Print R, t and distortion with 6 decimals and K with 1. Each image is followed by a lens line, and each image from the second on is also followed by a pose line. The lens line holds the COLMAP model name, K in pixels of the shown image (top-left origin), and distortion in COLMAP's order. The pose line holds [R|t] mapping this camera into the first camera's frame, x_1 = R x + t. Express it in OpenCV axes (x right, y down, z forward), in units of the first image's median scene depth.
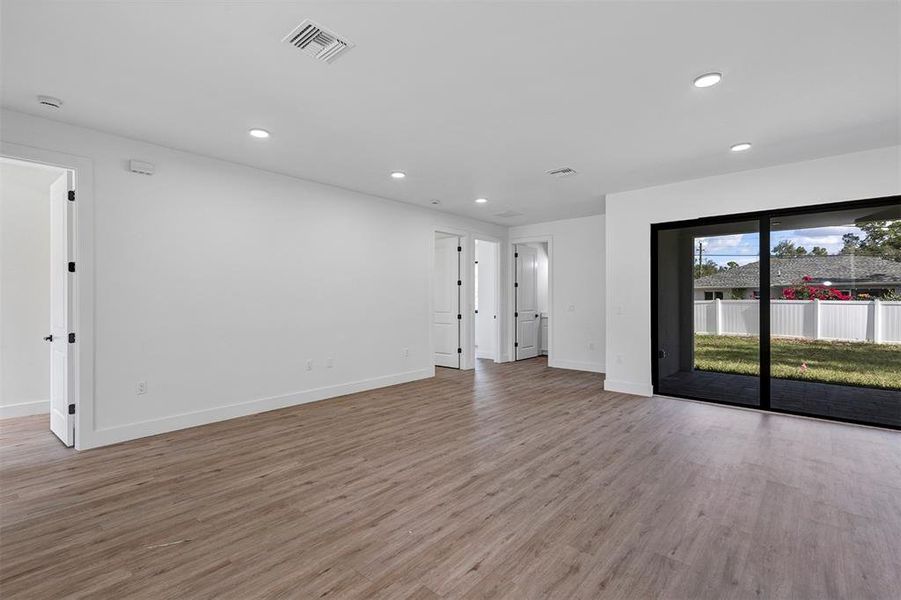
lens RADIAL K [[409.8, 0, 448.2], [0, 409.8, 296.0], [0, 0, 1]] dist [0.010224, 0.000030]
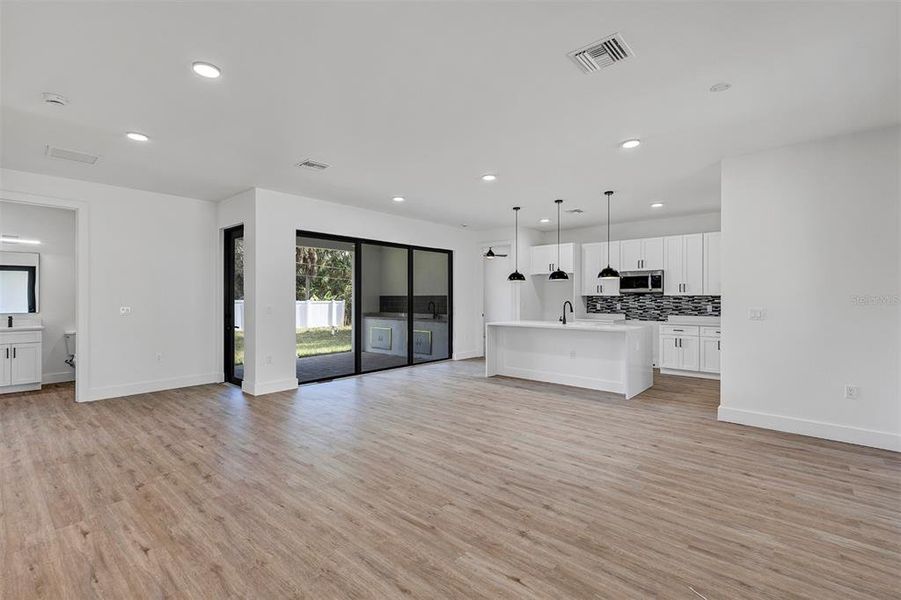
lens RADIAL K [[409.8, 0, 429.0], [0, 409.8, 303.2], [0, 0, 1]] dist [0.010224, 0.000030]
pose [[0.017955, -0.013417, 0.999749, -1.027670], [-0.005824, 0.999892, 0.013524, -0.003013], [-0.999822, -0.006065, 0.017875, 1.059934]]
